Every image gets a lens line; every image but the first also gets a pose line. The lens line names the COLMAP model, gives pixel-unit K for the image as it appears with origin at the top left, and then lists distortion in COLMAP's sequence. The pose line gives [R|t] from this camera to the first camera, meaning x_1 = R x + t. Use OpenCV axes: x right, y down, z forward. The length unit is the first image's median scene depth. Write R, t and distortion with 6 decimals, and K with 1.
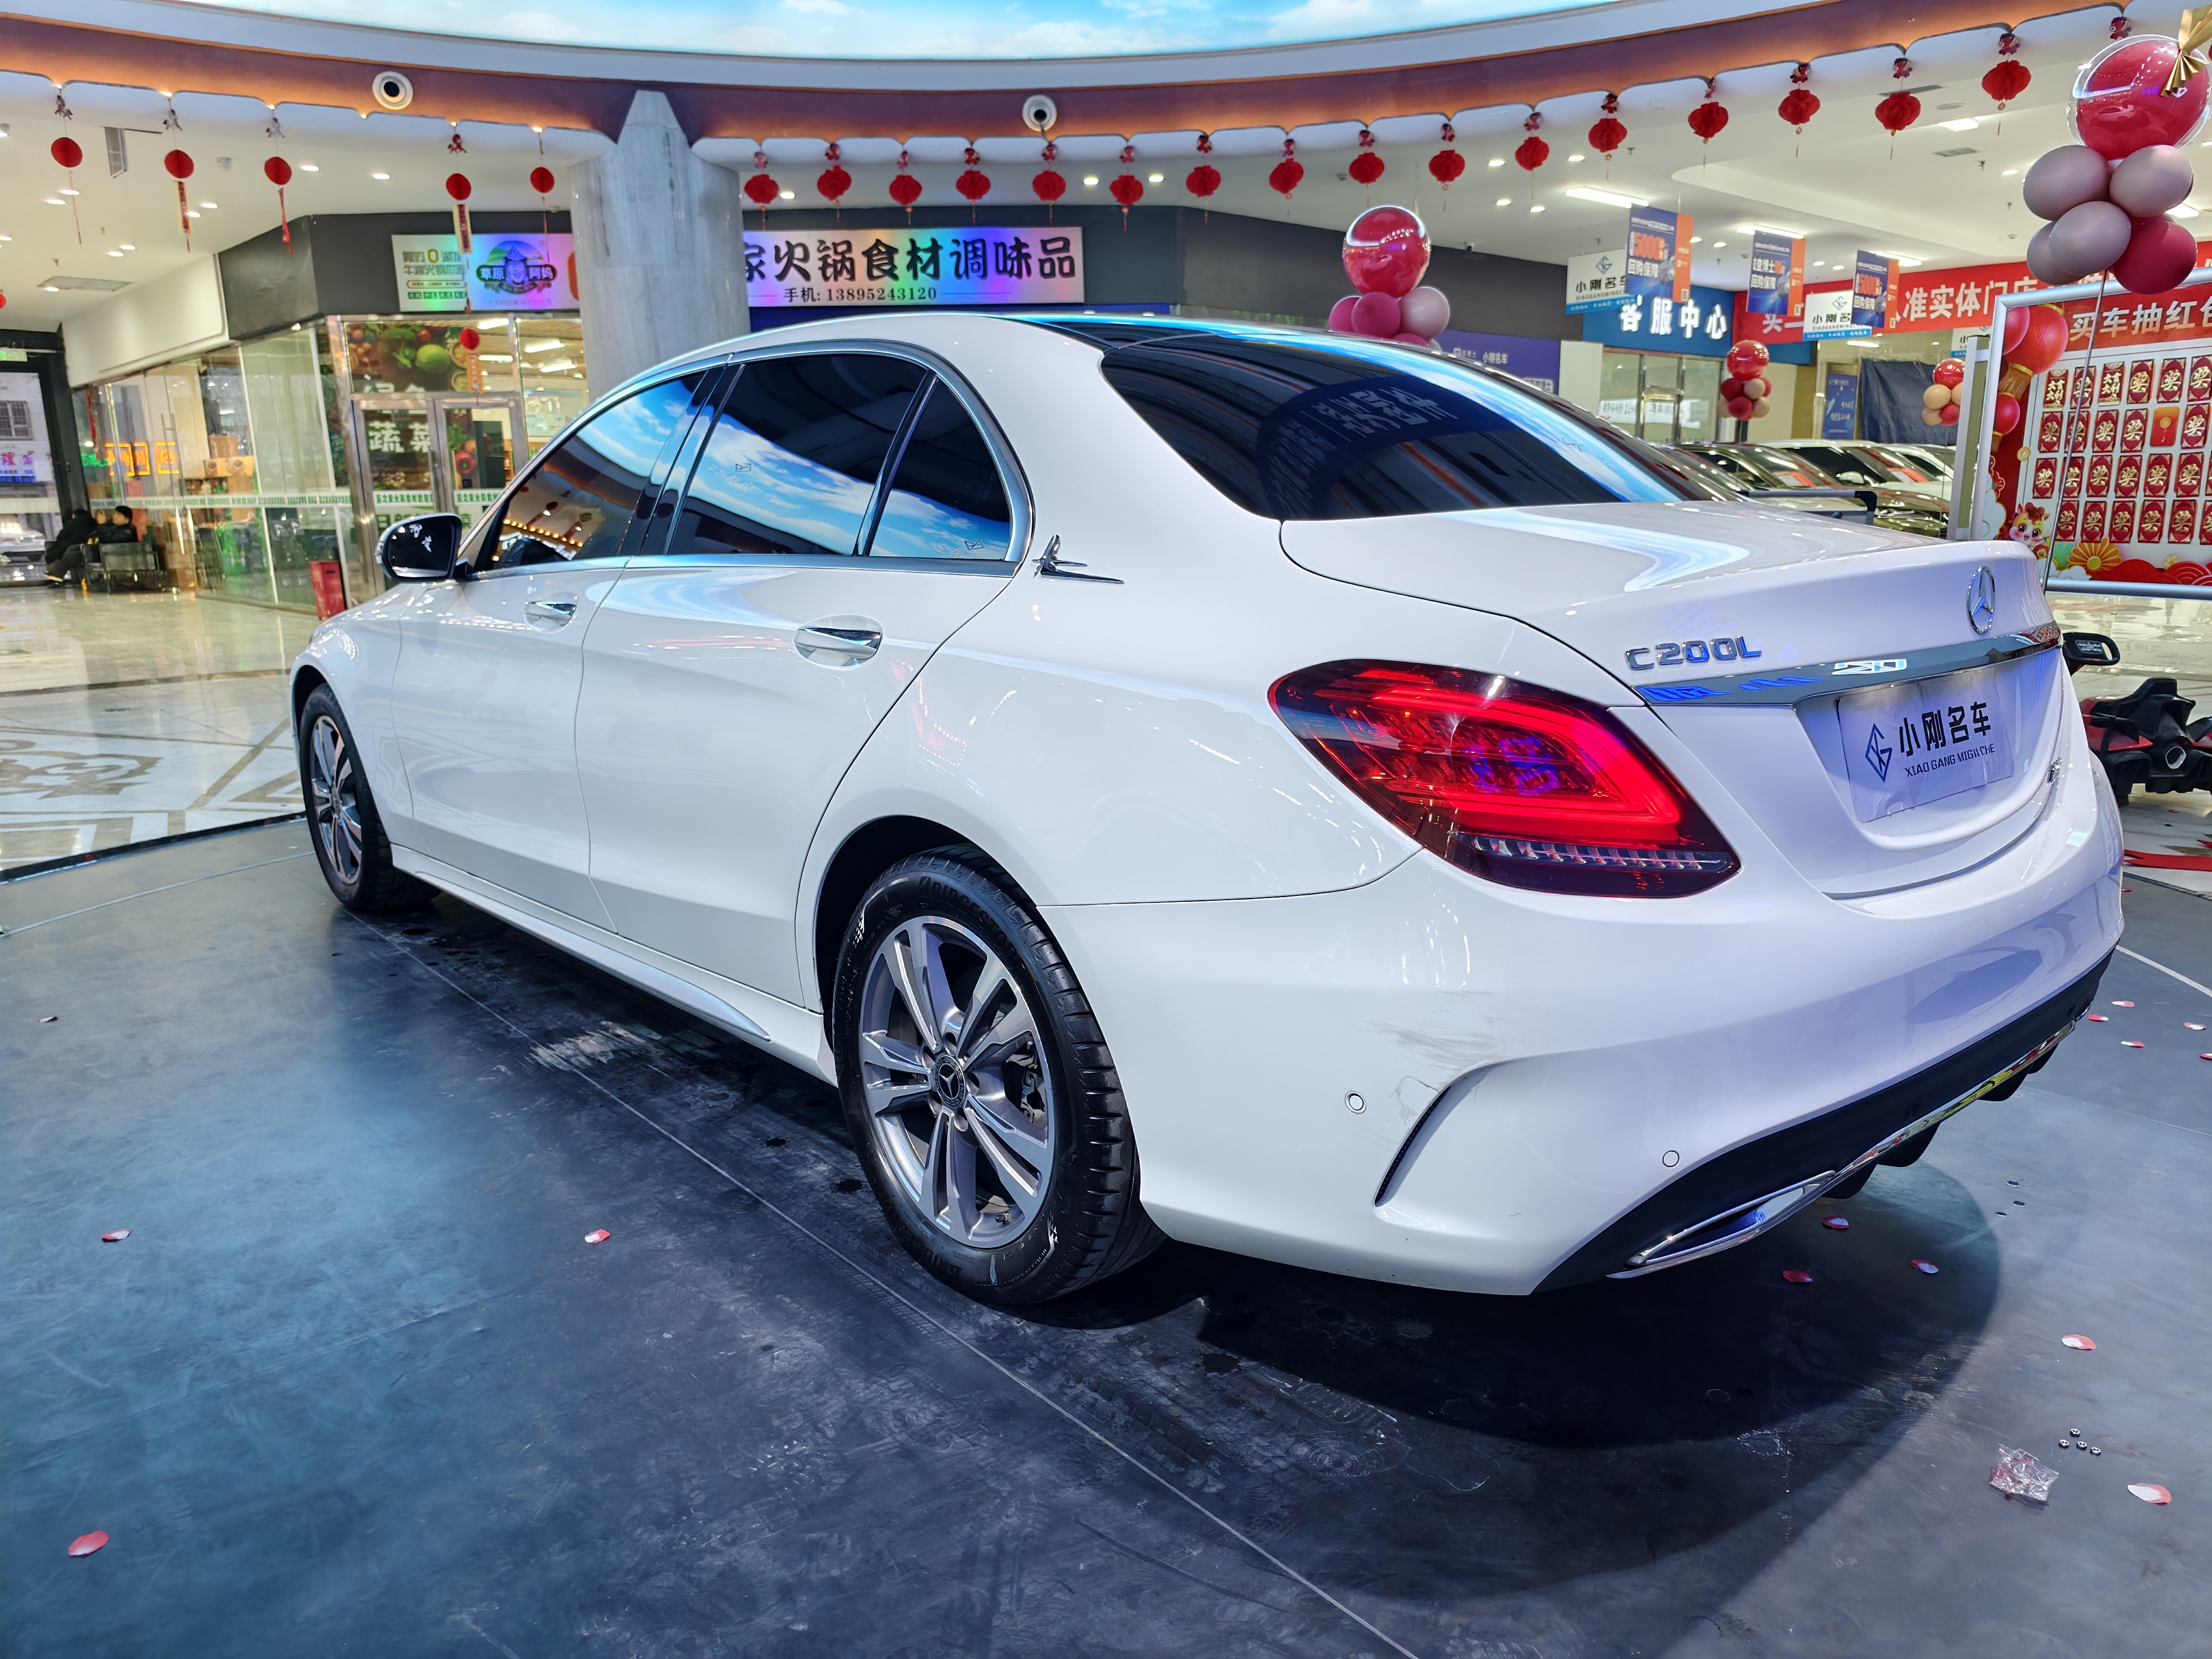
lens RADIAL K [[1535.0, 0, 1129.2], [0, 1535.0, 891.2], [0, 0, 1]] dist [0.003290, -0.000792]
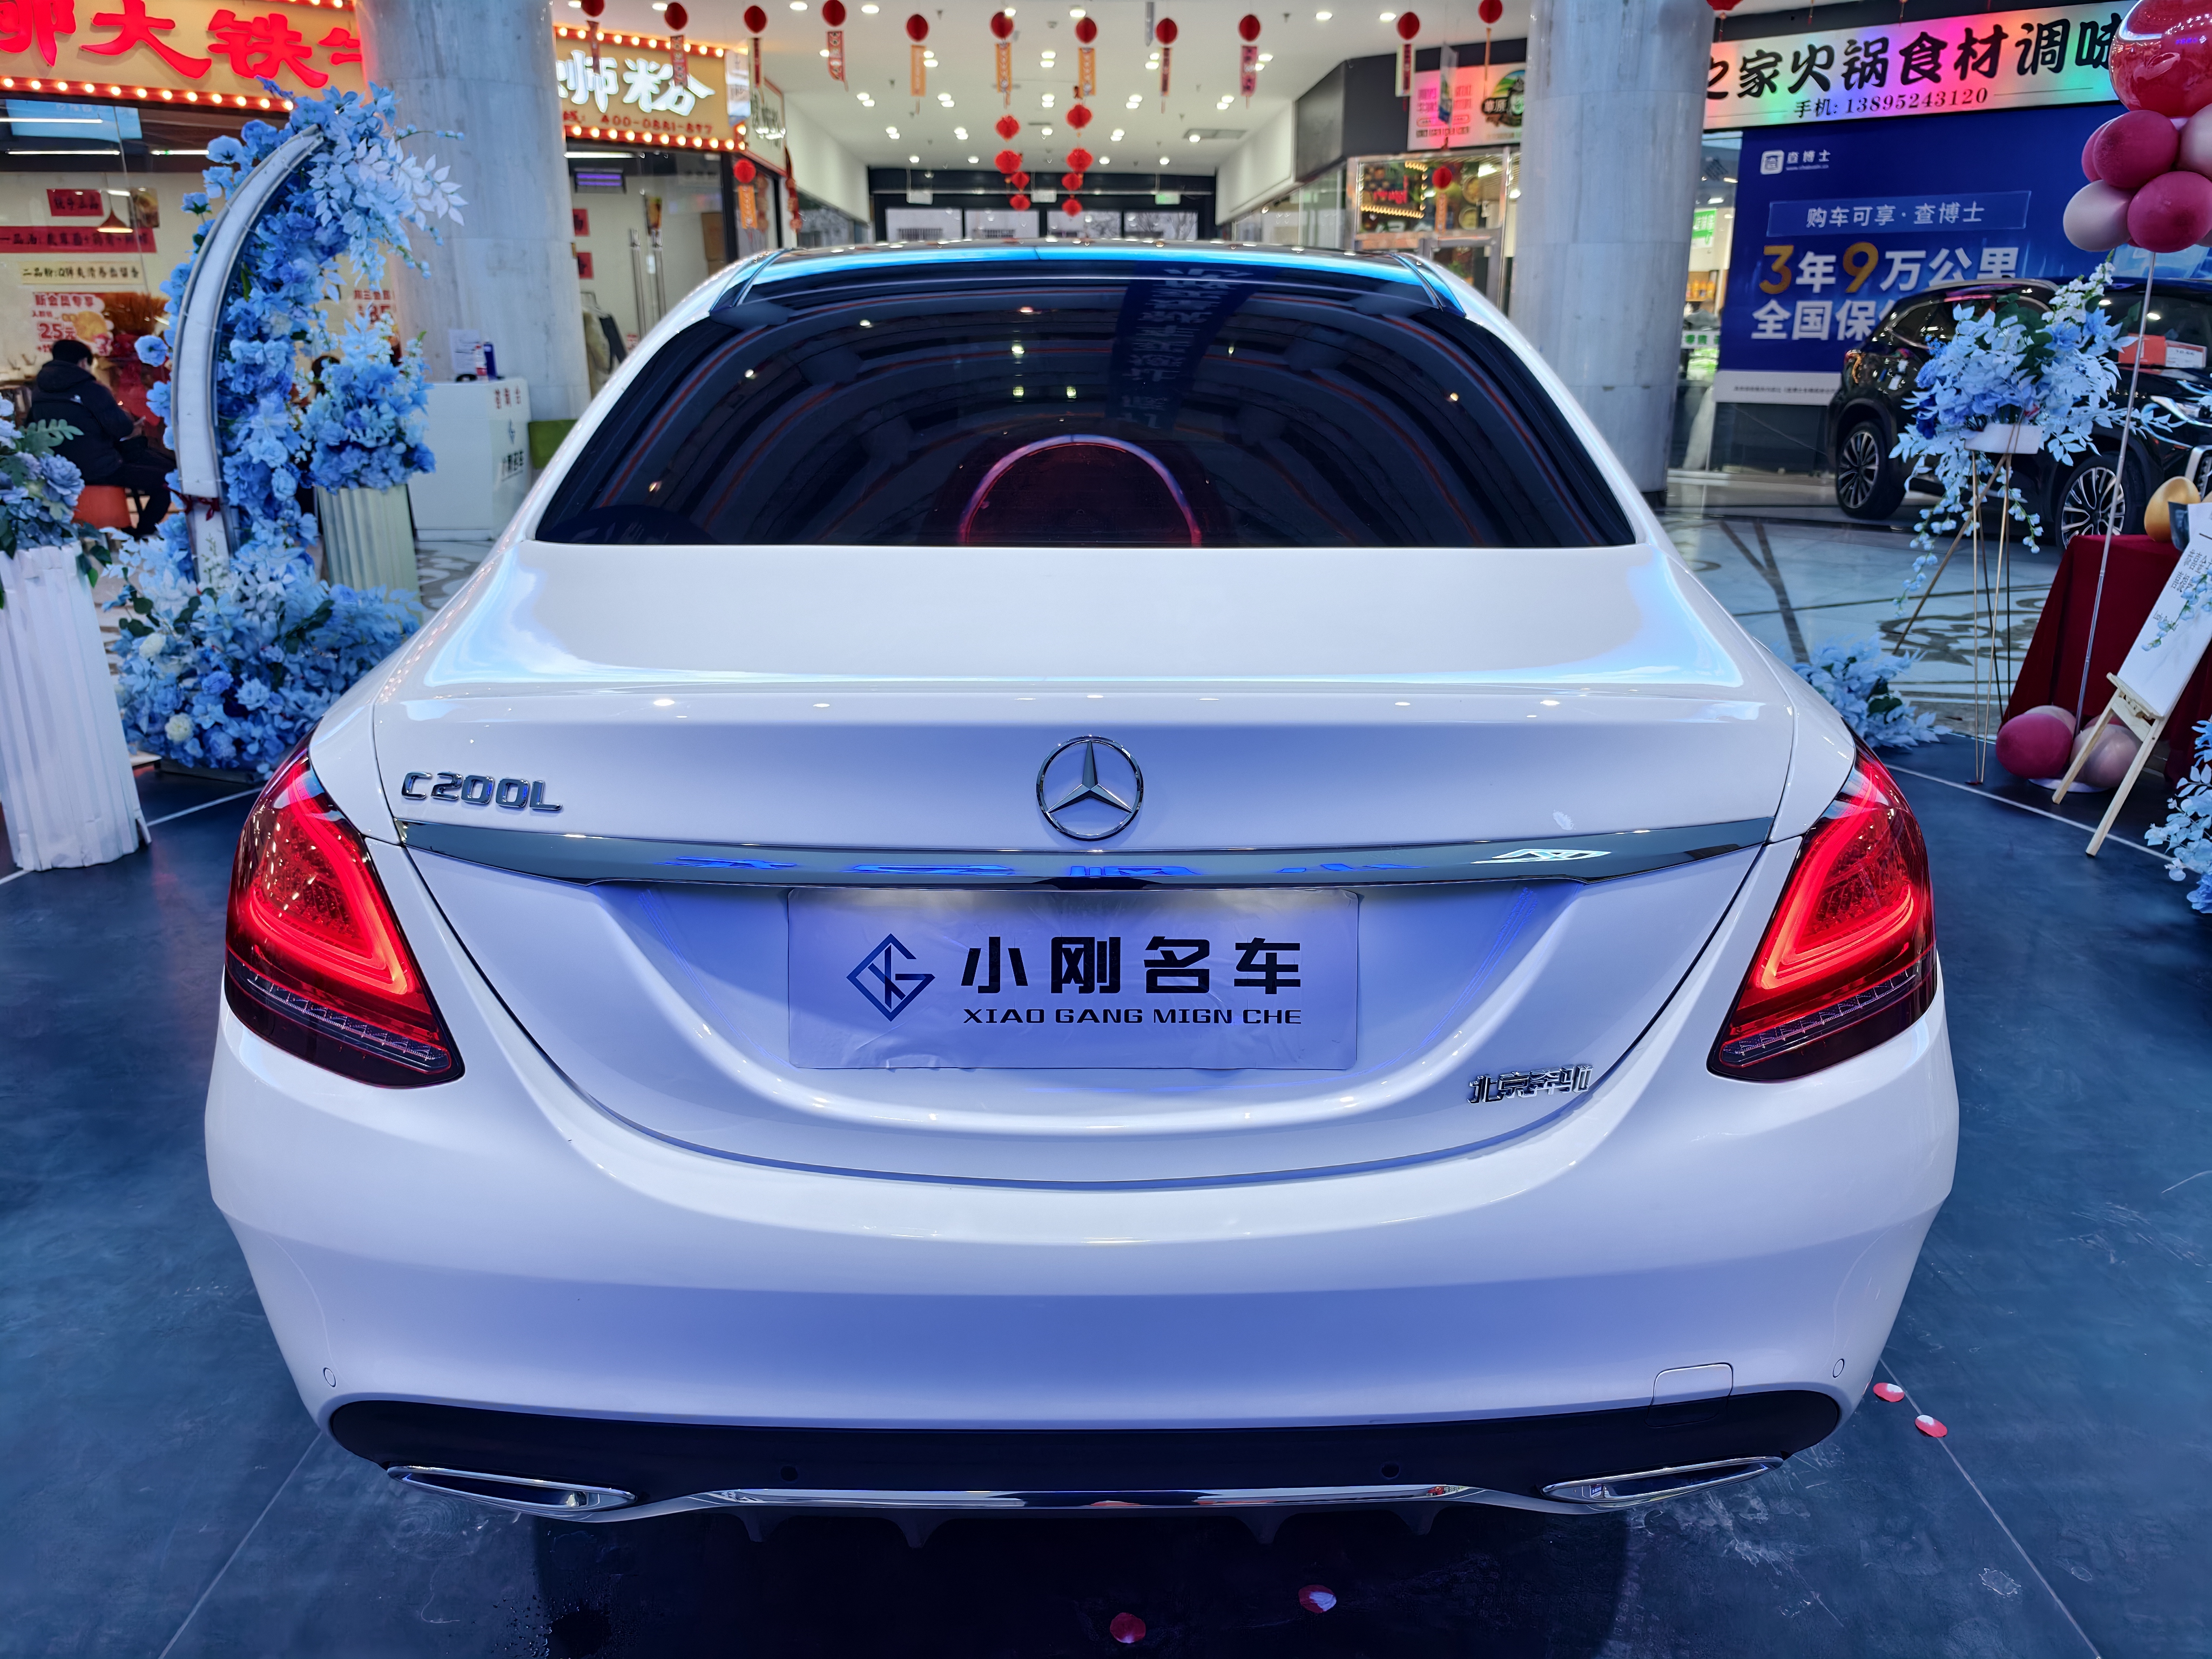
lens RADIAL K [[1535.0, 0, 1129.2], [0, 1535.0, 891.2], [0, 0, 1]] dist [0.003290, -0.000792]
pose [[0.765121, 0.242310, -0.596553, 0.118570], [-0.178488, 0.969996, 0.165073, -0.031767], [0.618653, -0.019824, 0.785414, 0.064727]]
